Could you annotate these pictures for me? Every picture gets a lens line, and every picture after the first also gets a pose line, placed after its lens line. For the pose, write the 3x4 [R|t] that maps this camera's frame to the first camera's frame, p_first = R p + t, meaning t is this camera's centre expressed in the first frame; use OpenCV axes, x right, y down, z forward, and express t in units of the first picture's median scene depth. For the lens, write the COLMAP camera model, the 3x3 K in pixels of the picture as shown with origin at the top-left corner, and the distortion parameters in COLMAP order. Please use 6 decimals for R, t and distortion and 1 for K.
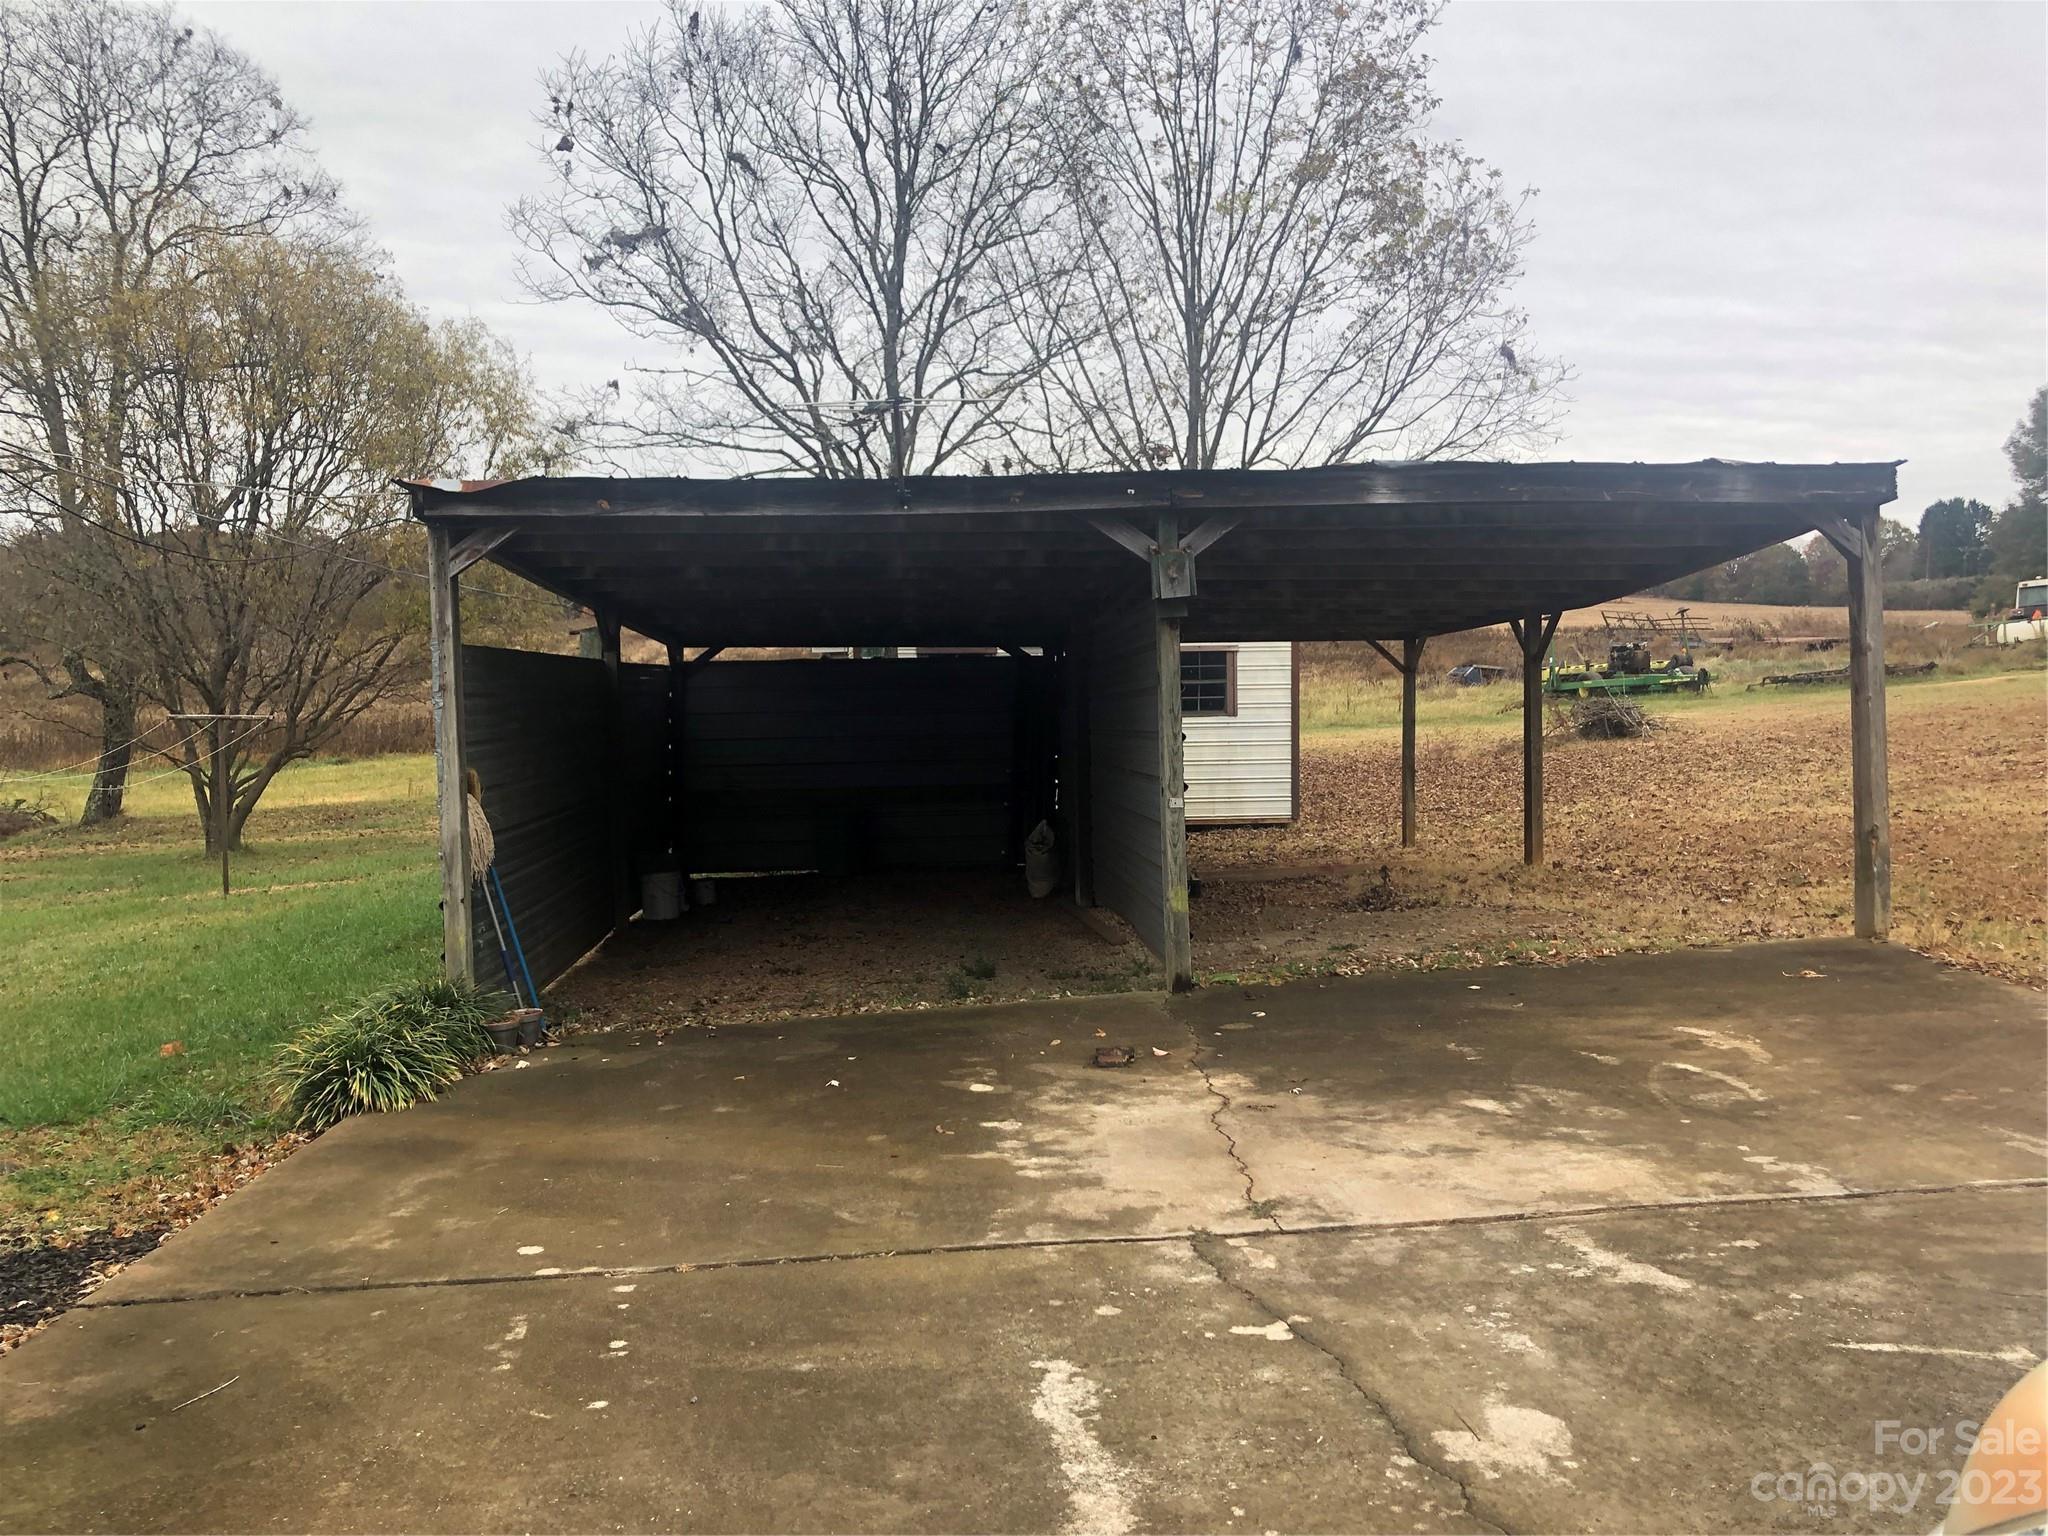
lens RADIAL K [[1673.7, 0, 1032.1], [0, 1673.7, 764.4], [0, 0, 1]] dist [0.086531, -0.062510]
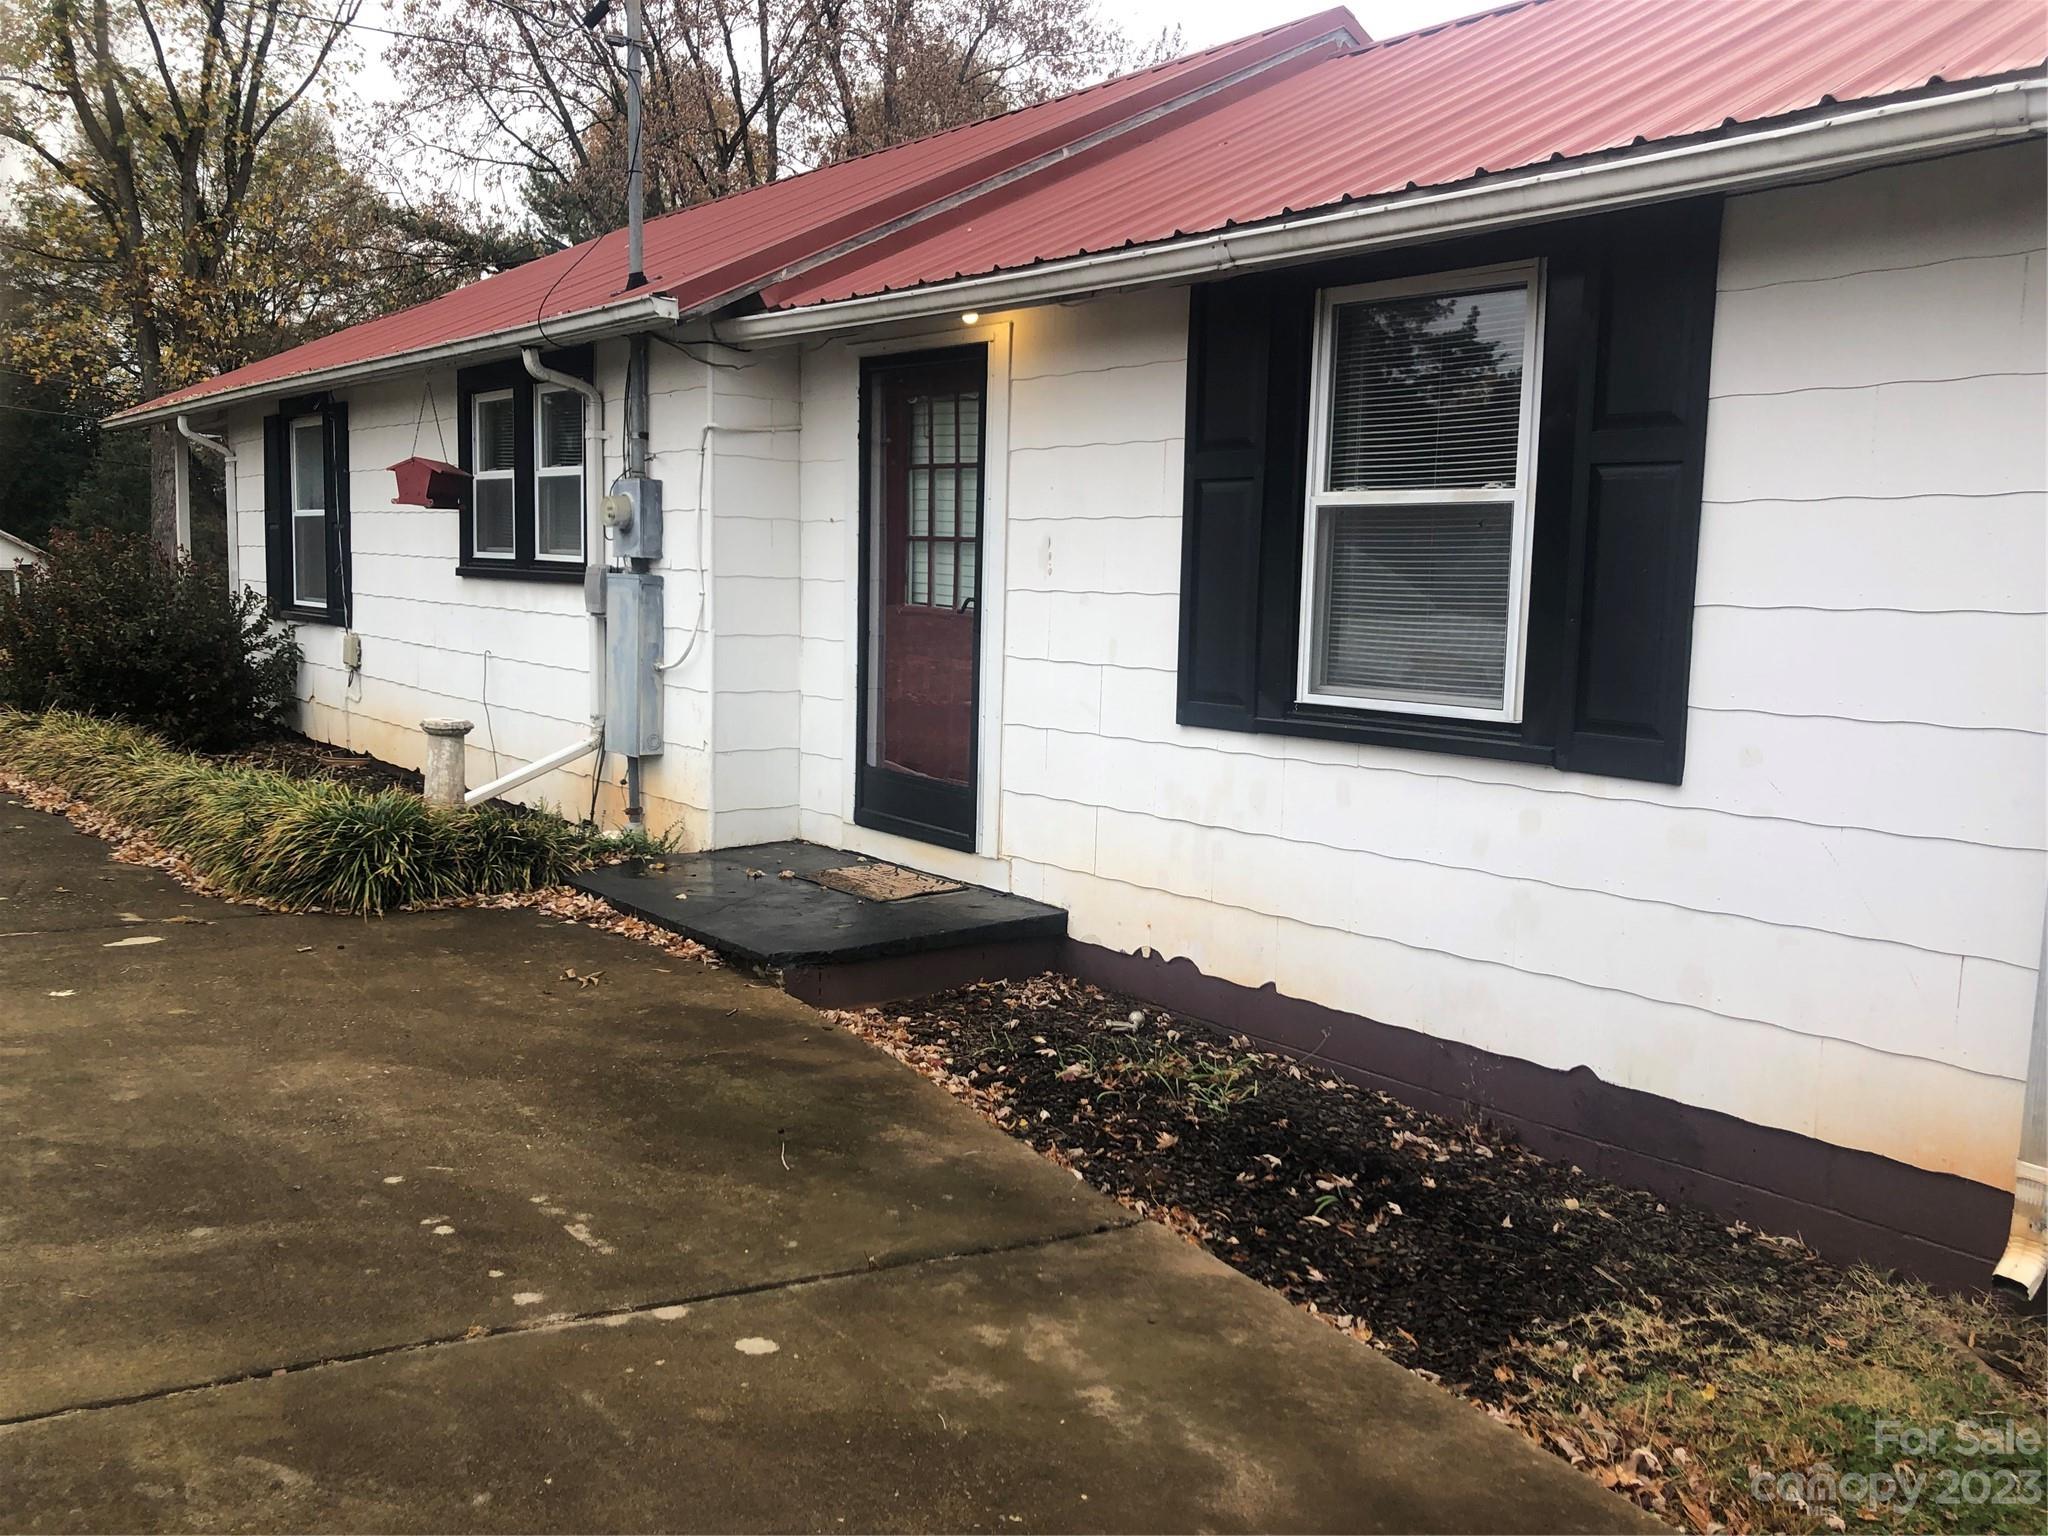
lens RADIAL K [[1687.7, 0, 1032.7], [0, 1687.7, 735.3], [0, 0, 1]] dist [0.056720, 0.001277]
pose [[-0.858410, 0.047778, -0.510735, -0.049519], [-0.042232, 0.985690, 0.163190, -0.100210], [0.511223, 0.161653, -0.844109, 1.869576]]
